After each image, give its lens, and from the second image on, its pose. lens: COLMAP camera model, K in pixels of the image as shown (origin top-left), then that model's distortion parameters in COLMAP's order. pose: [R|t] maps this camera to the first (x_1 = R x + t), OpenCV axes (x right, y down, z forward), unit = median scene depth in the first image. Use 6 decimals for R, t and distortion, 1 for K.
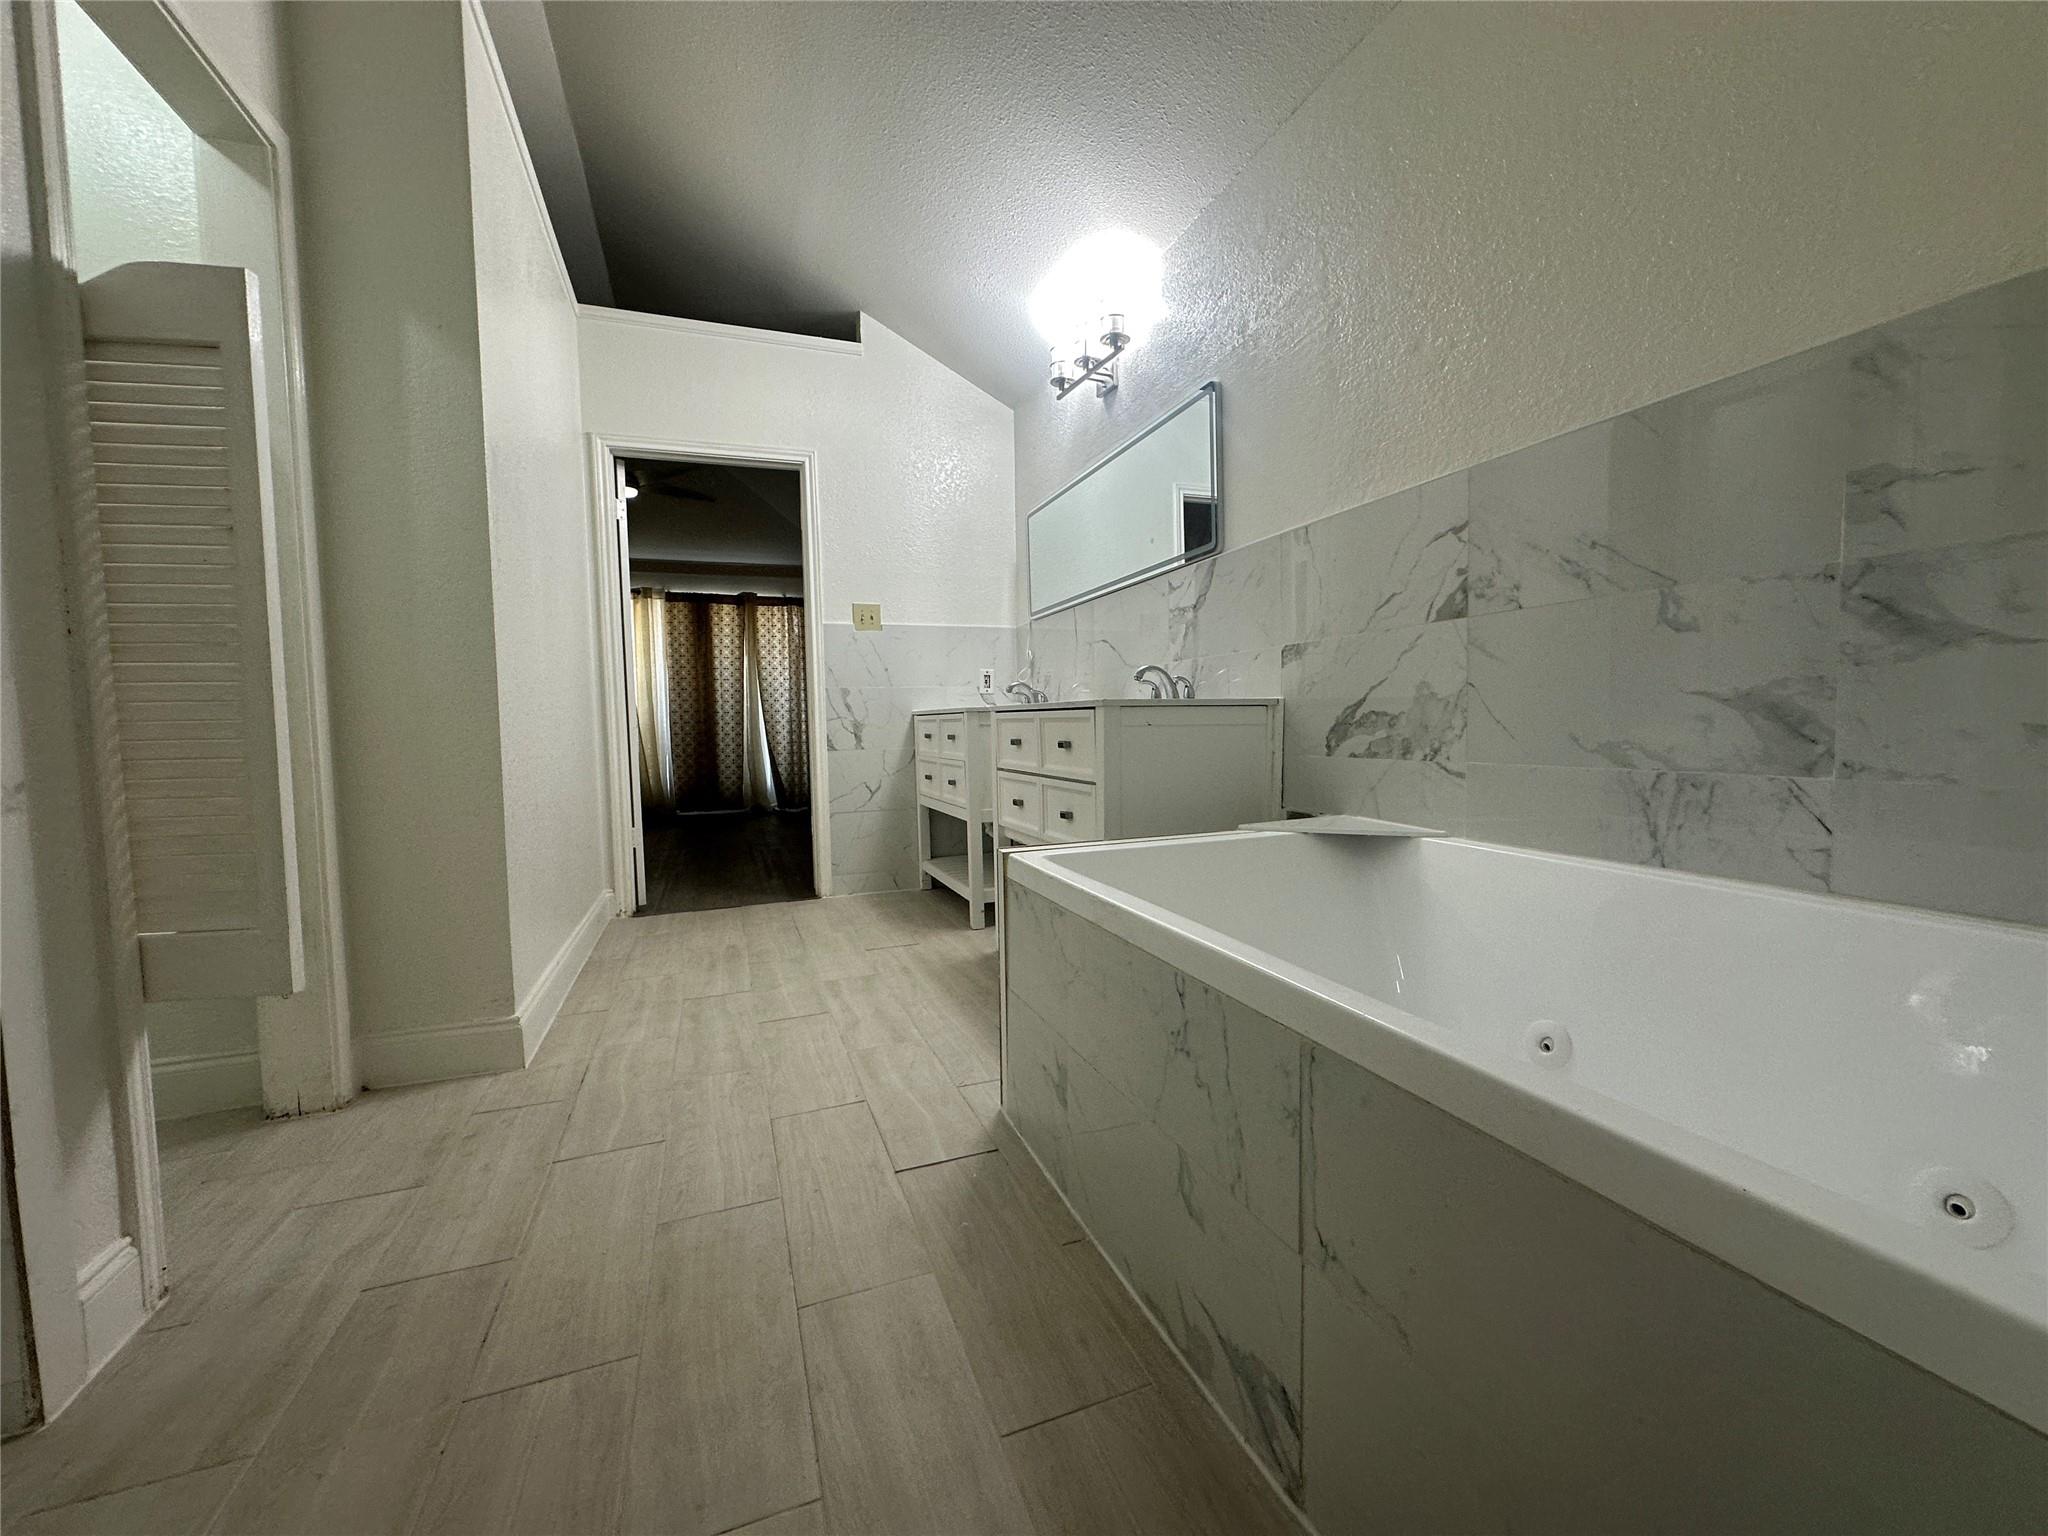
lens RADIAL K [[817.5, 0, 1027.4], [0, 817.5, 766.7], [0, 0, 1]] dist [-0.006061, 0.000385]
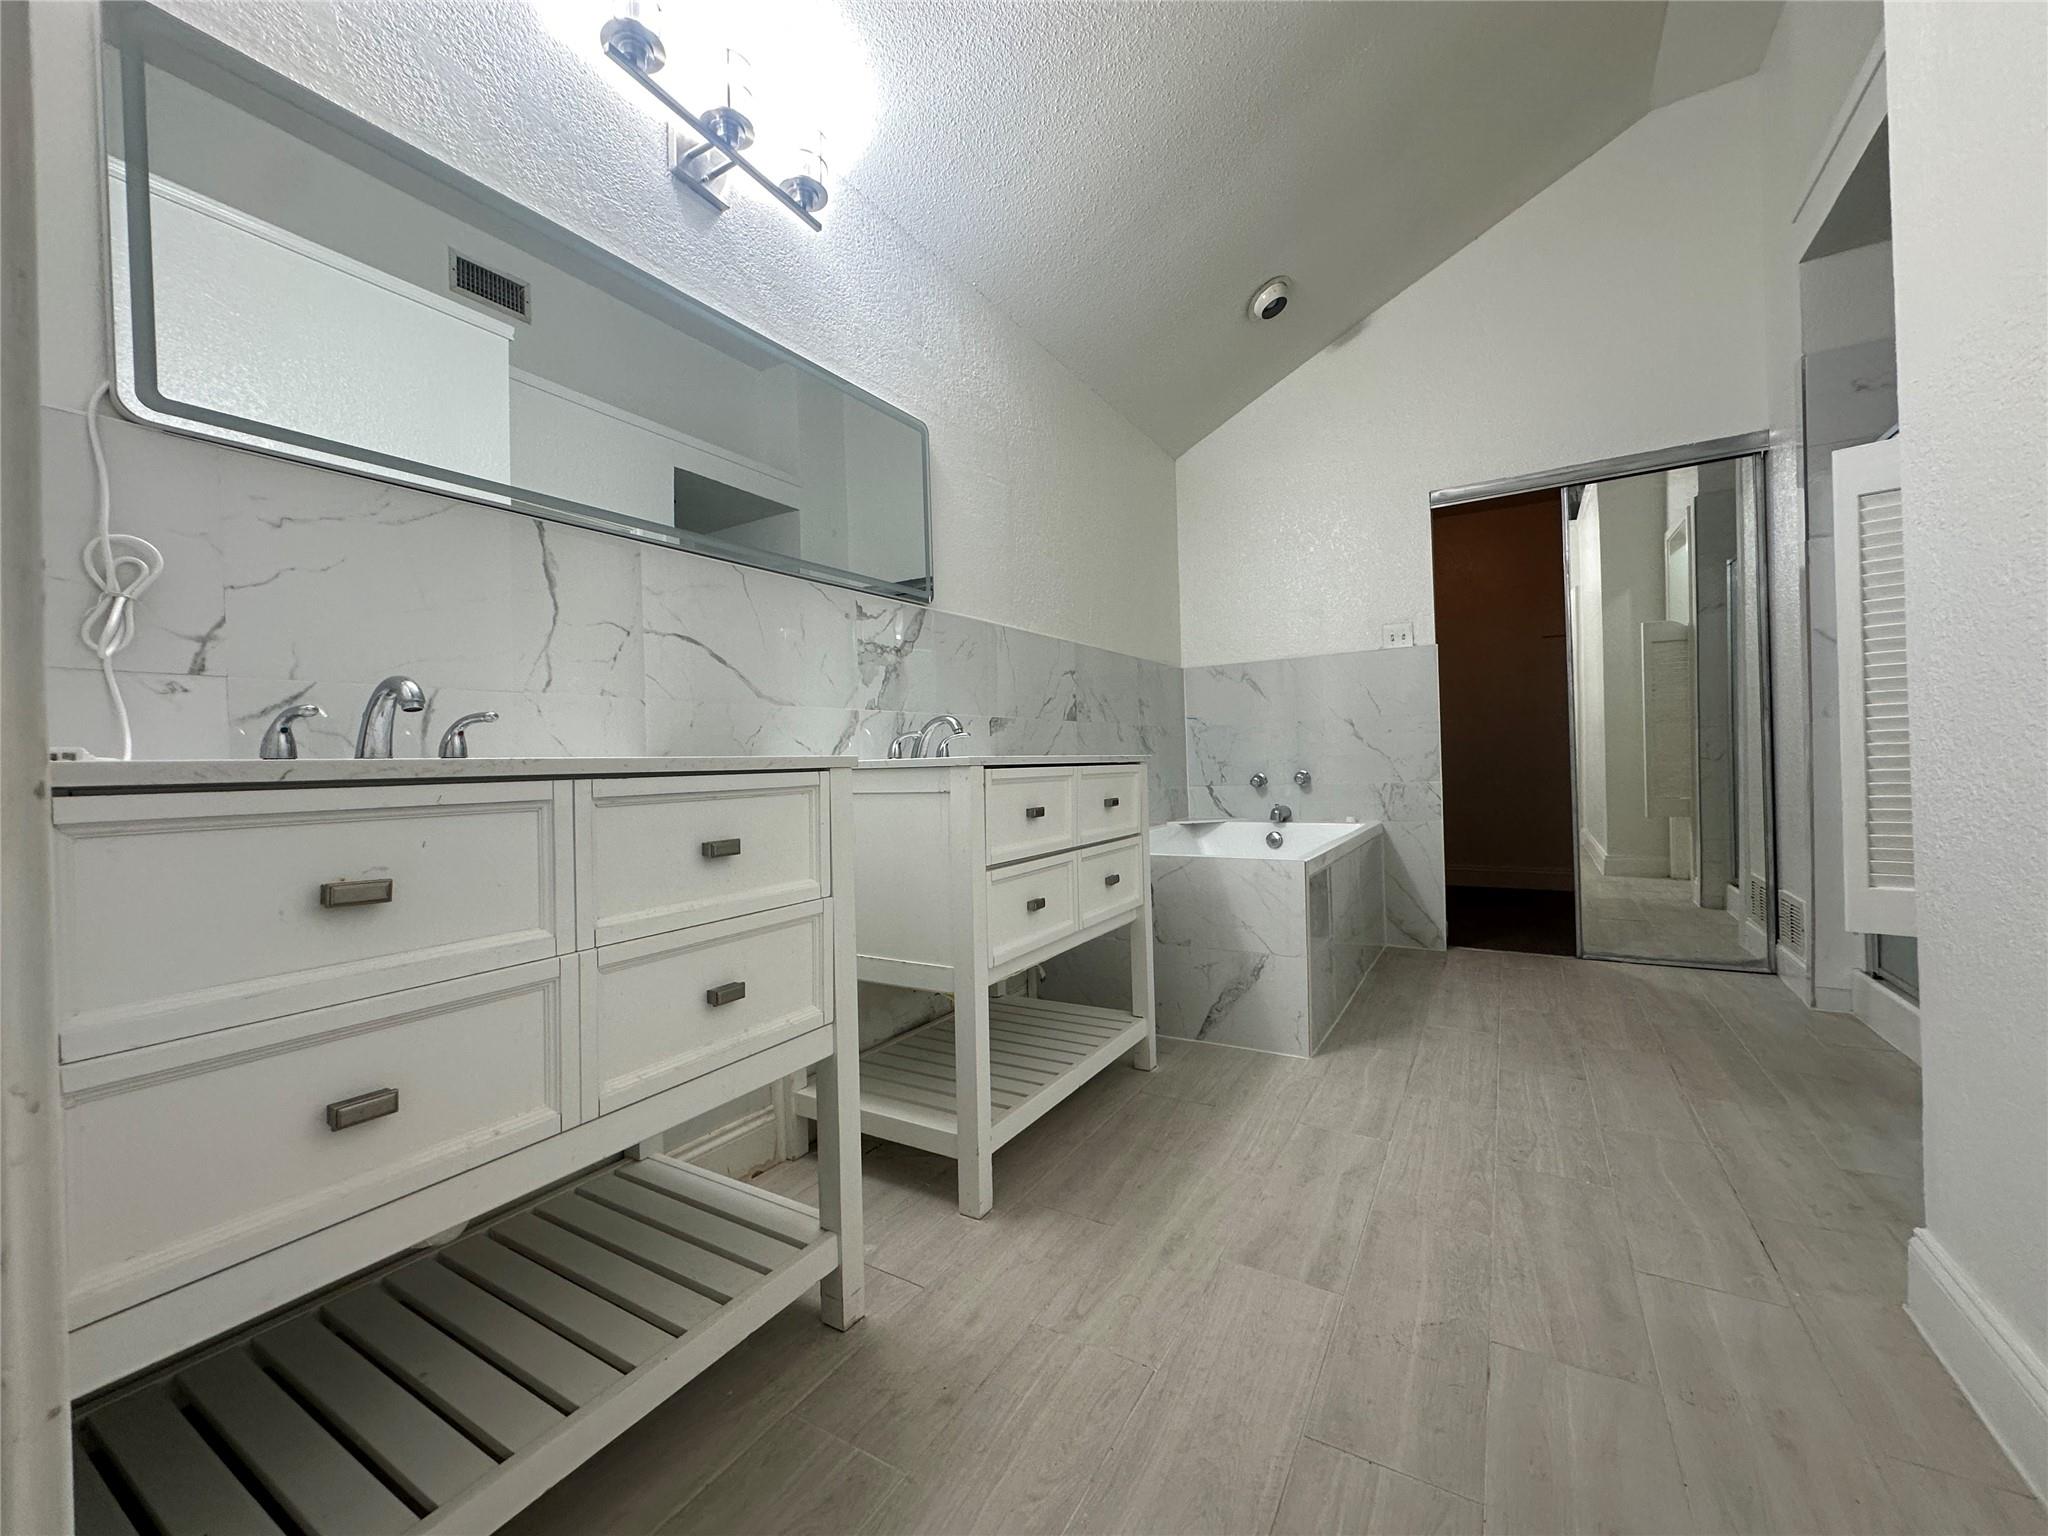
lens RADIAL K [[817.5, 0, 1026.0], [0, 817.5, 767.3], [0, 0, 1]] dist [-0.006061, 0.000385]
pose [[-0.622722, 0.036150, 0.781608, -0.827547], [0.086536, 0.995986, 0.022880, -0.128956], [-0.777643, 0.081885, -0.623350, 2.220294]]
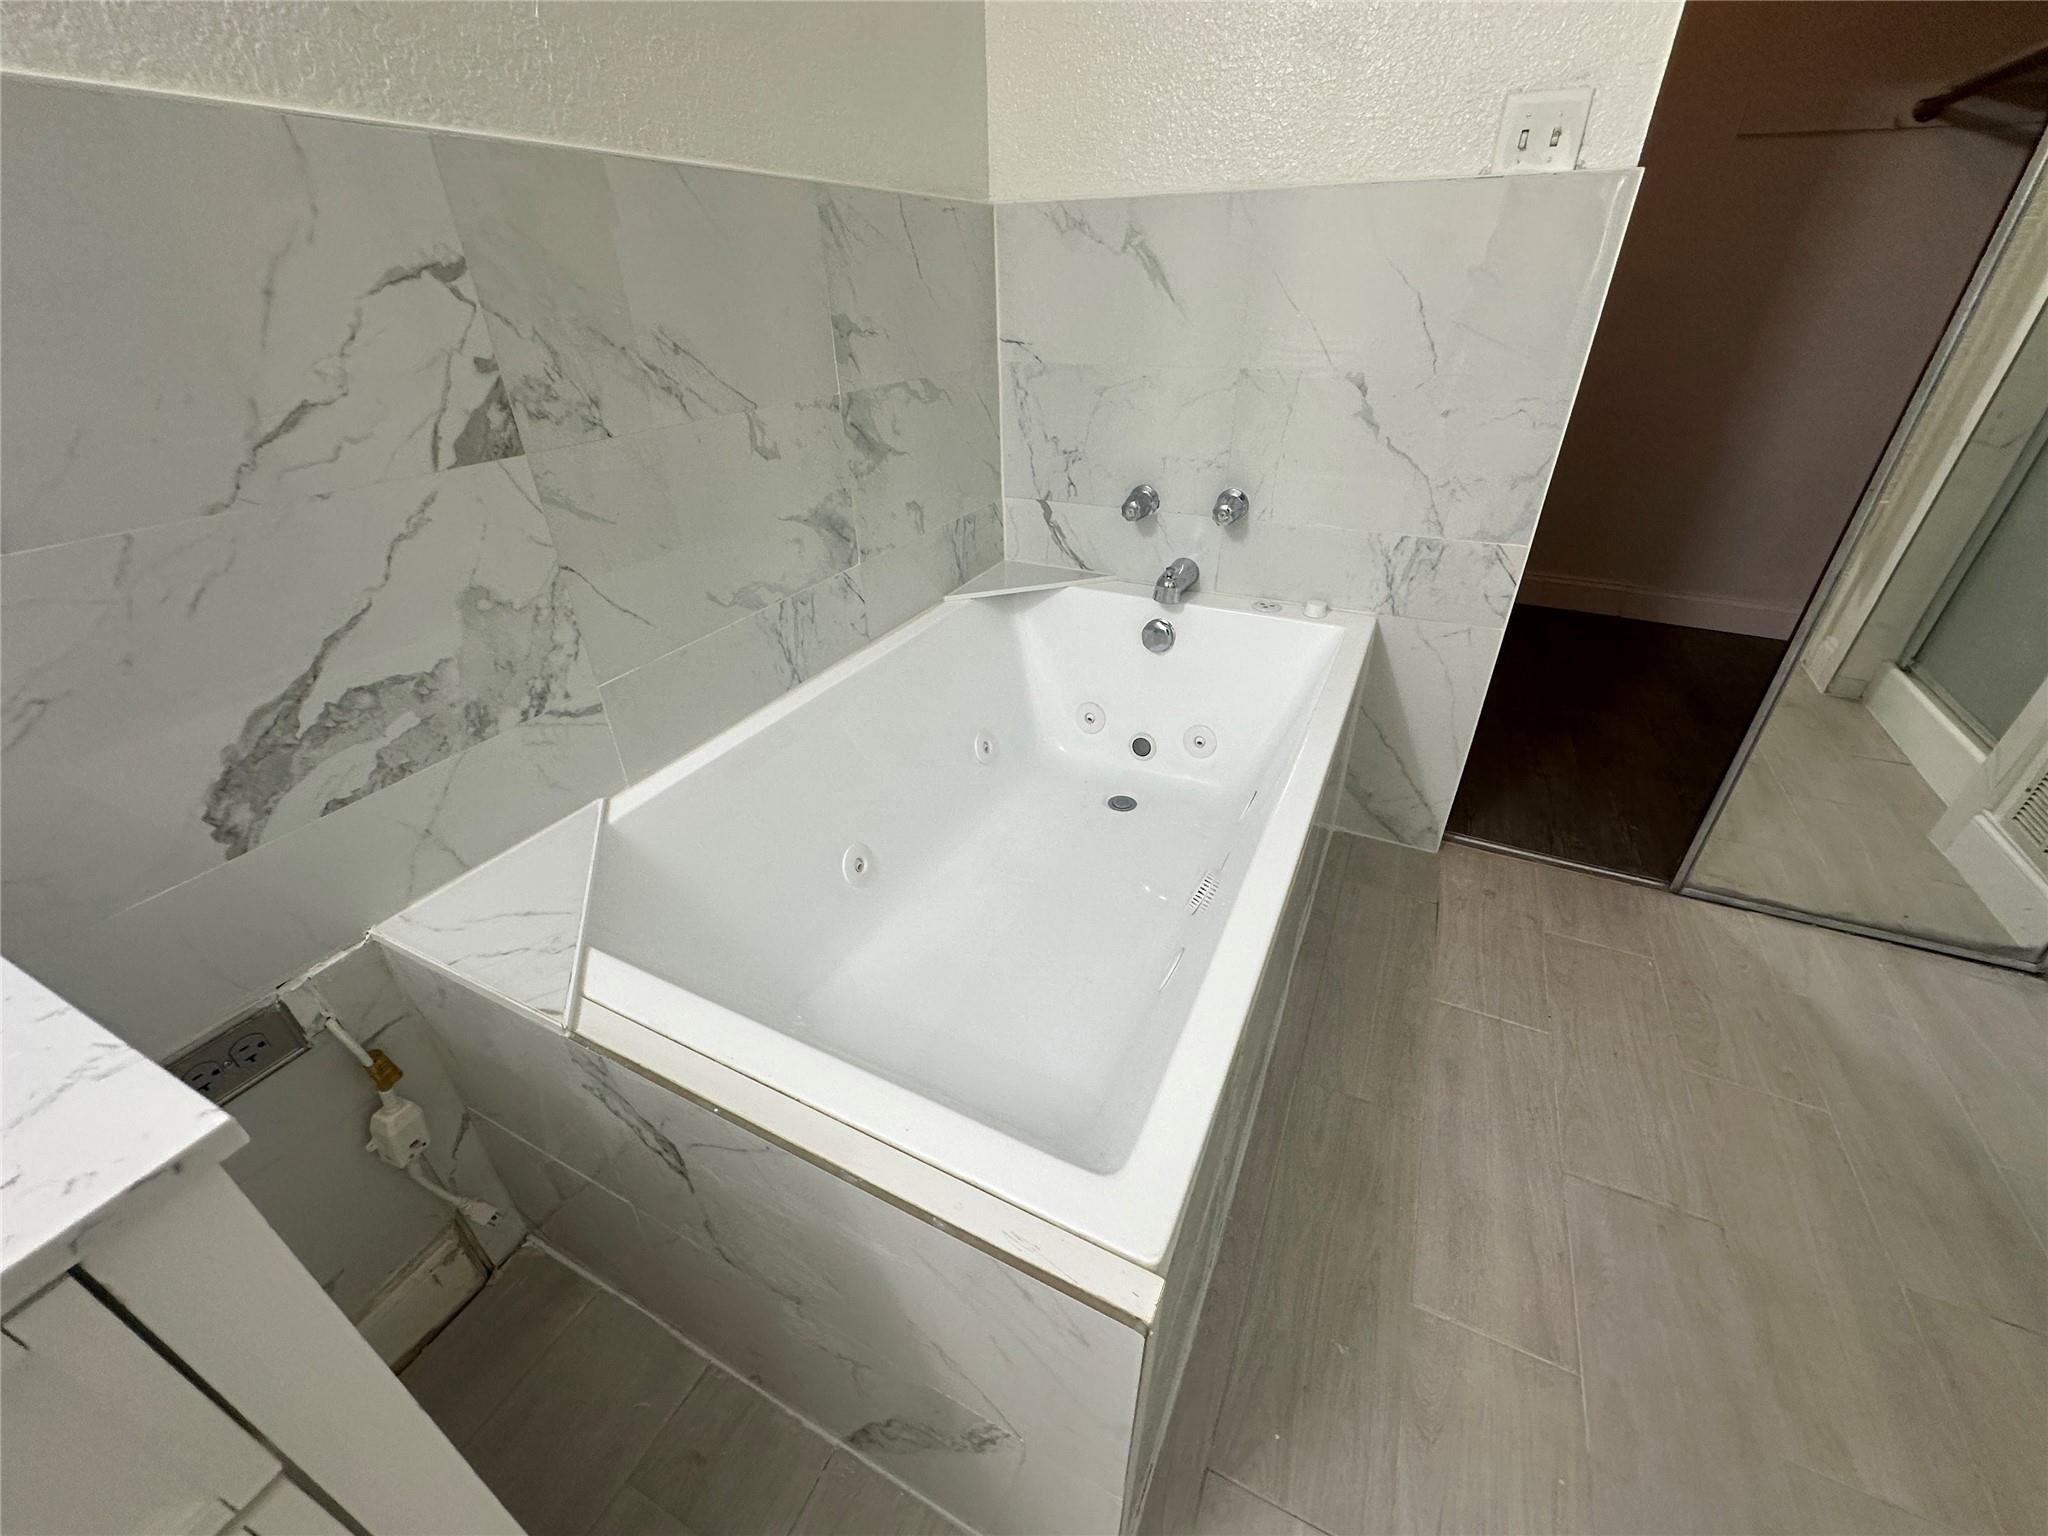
lens RADIAL K [[817.5, 0, 1026.7], [0, 817.5, 766.5], [0, 0, 1]] dist [-0.006061, 0.000385]
pose [[-0.692127, -0.345723, 0.633590, -0.134610], [0.065092, 0.844346, 0.531830, -0.273784], [-0.718835, 0.409336, -0.561890, 1.135188]]
